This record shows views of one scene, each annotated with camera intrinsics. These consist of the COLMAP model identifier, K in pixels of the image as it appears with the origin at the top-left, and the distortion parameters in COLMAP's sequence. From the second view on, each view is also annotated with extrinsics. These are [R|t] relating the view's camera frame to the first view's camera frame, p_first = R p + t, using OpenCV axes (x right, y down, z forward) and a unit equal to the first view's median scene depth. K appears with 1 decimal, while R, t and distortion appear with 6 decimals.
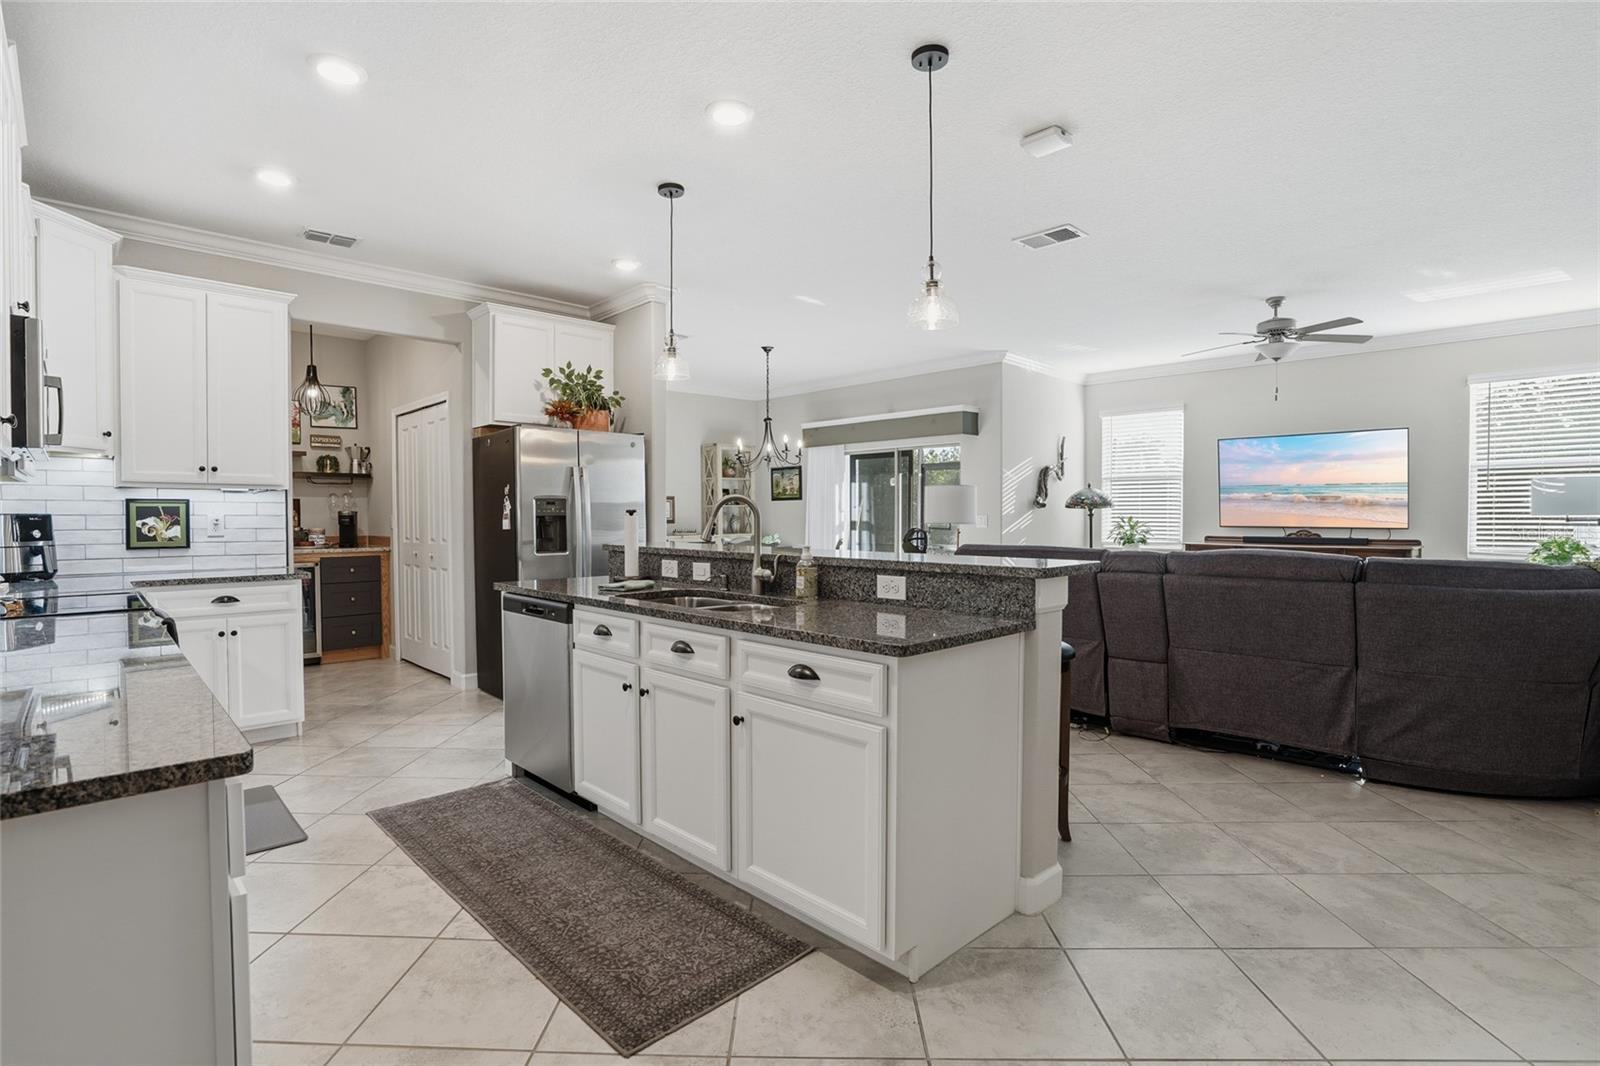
lens RADIAL K [[768.6, 0, 791.8], [0, 768.6, 535.1], [0, 0, 1]] dist [-0.062094, 0.027411]
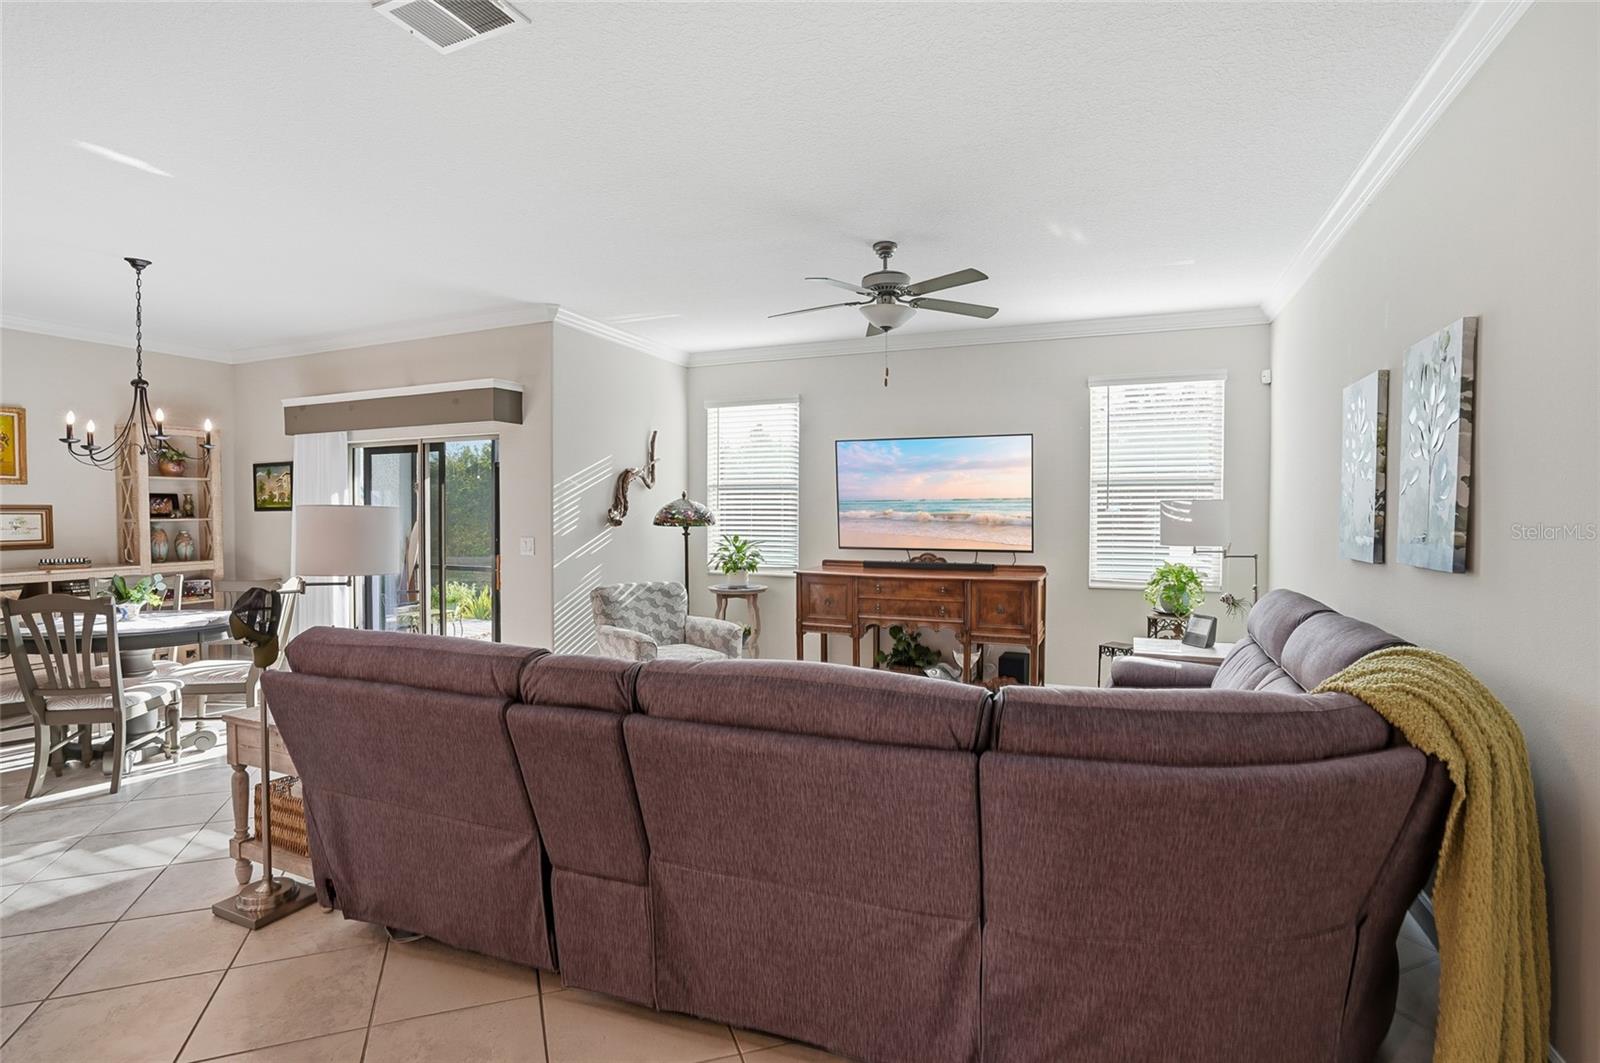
lens RADIAL K [[768.6, 0, 791.8], [0, 768.6, 533.6], [0, 0, 1]] dist [-0.062094, 0.027411]
pose [[0.920057, -0.007976, 0.391703, 0.218657], [0.007925, 0.999967, 0.001747, -0.032135], [-0.391704, 0.001497, 0.920090, 0.288925]]
